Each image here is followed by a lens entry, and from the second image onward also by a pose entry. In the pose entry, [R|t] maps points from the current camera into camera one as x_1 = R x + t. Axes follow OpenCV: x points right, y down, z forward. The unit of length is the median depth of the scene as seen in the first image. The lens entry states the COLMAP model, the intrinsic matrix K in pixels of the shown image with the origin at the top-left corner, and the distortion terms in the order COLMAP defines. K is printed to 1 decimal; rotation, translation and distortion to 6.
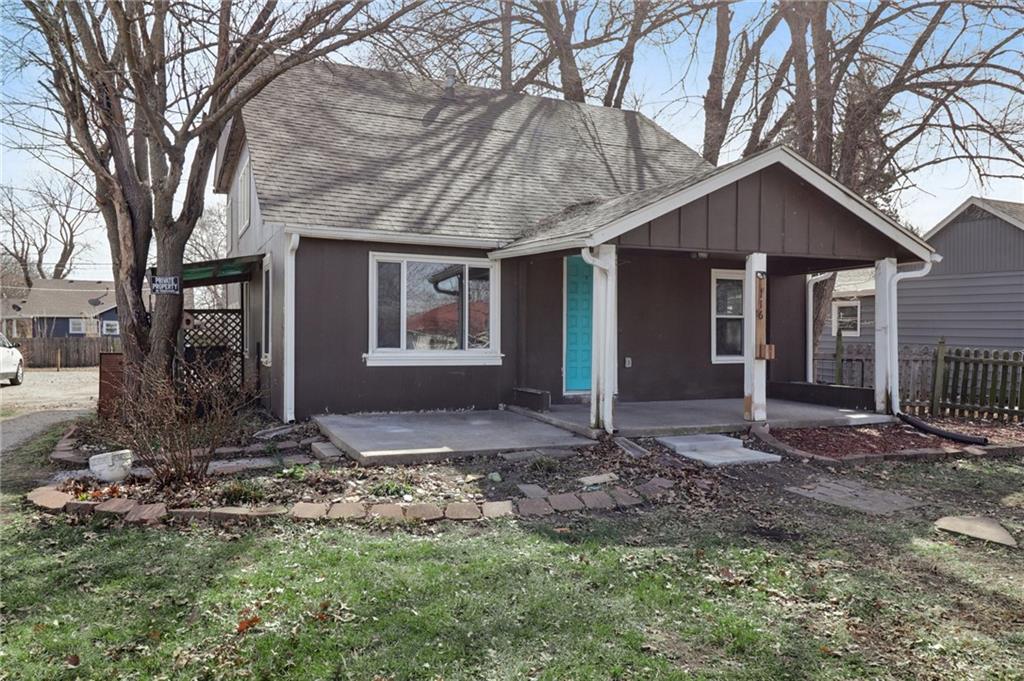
lens RADIAL K [[758.0, 0, 511.7], [0, 758.0, 344.1], [0, 0, 1]] dist [0.009984, 0.001503]
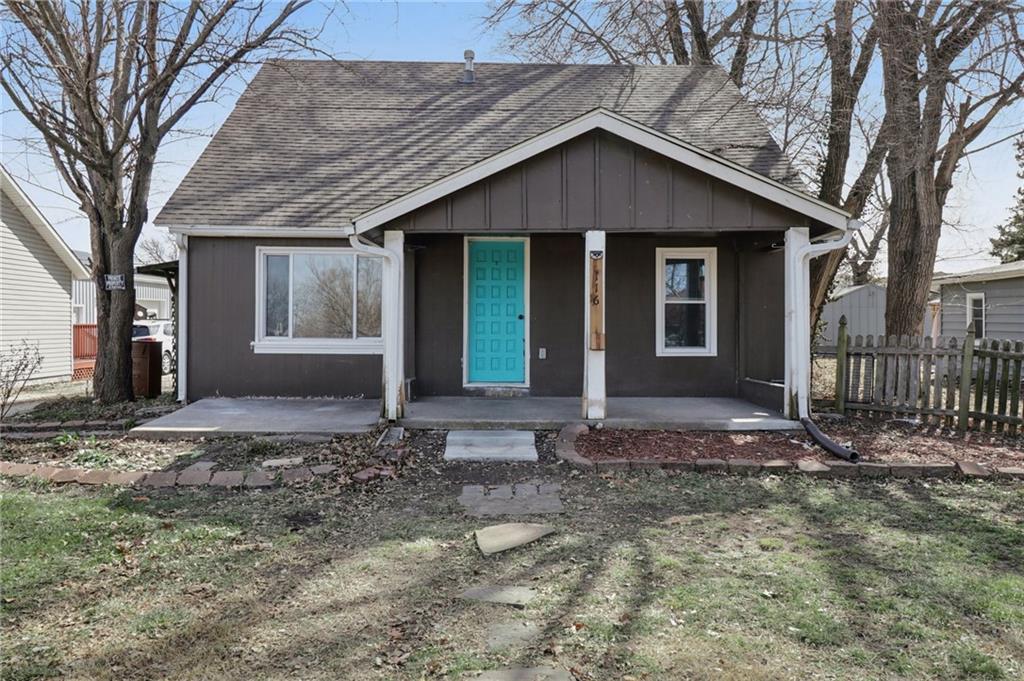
lens RADIAL K [[857.1, 0, 513.4], [0, 857.1, 333.3], [0, 0, 1]] dist [0.003945, 0.003773]
pose [[0.915117, 0.000754, -0.403188, 0.623138], [-0.002541, 0.999989, -0.003897, 0.004533], [0.403181, 0.004590, 0.915109, 0.039321]]
